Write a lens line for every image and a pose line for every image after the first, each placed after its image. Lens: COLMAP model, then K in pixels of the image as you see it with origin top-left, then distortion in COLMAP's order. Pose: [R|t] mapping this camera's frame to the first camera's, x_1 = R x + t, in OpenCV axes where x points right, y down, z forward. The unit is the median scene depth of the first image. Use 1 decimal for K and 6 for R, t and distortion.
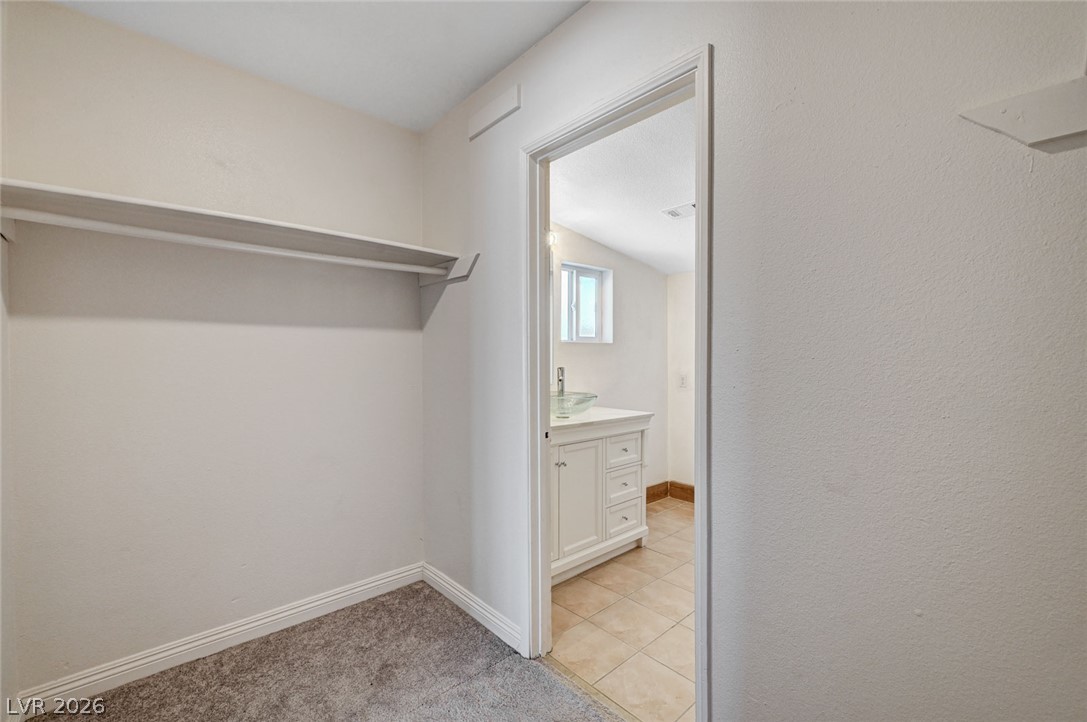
lens RADIAL K [[455.7, 0, 542.8], [0, 455.7, 360.7], [0, 0, 1]] dist [-0.000304, 0.000248]
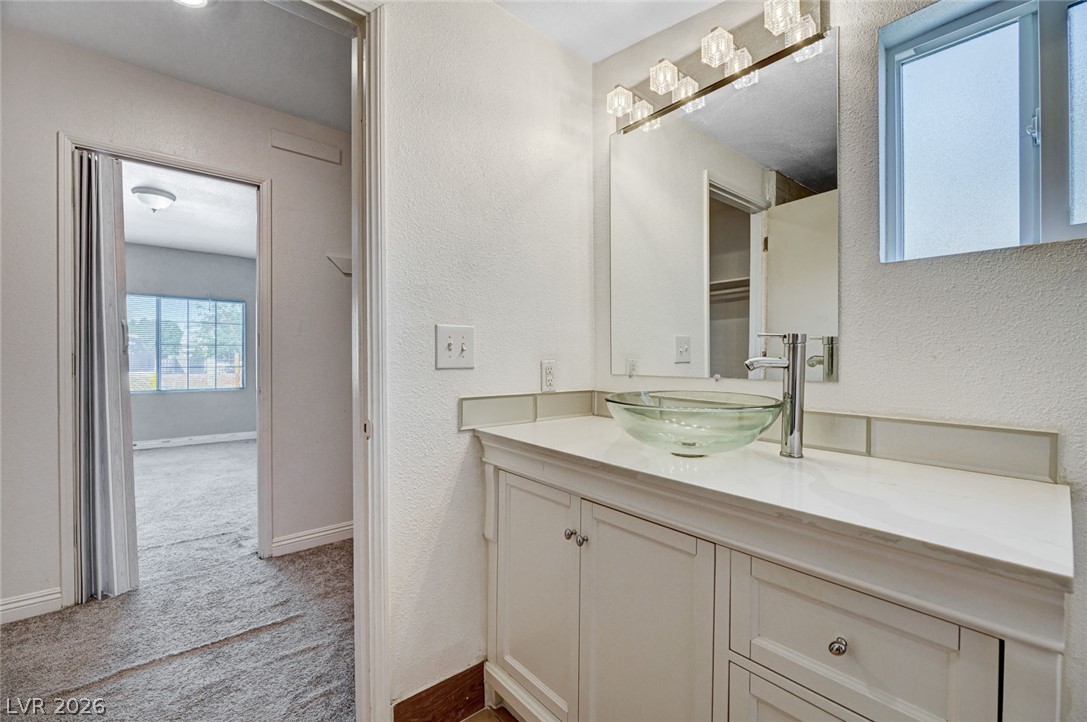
lens RADIAL K [[455.7, 0, 540.3], [0, 455.7, 359.4], [0, 0, 1]] dist [-0.000304, 0.000248]
pose [[-0.027529, 0.000340, -0.999621, 0.650097], [-0.018304, 0.999832, 0.000844, 0.054296], [0.999453, 0.018321, -0.027519, 1.230081]]
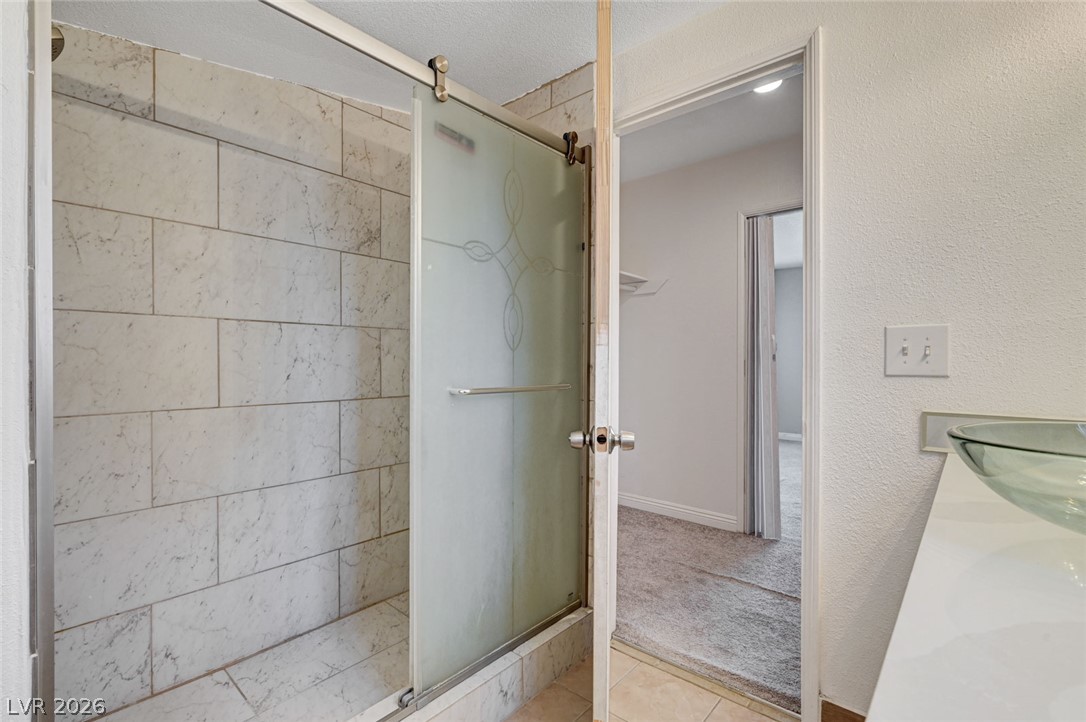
lens RADIAL K [[492.9, 0, 541.2], [0, 492.9, 363.6], [0, 0, 1]] dist [0.000126, 0.000014]
pose [[-0.992697, -0.004963, -0.120532, 0.514422], [-0.007229, 0.999805, 0.018363, 0.046508], [0.120418, 0.019100, -0.992540, 1.661371]]
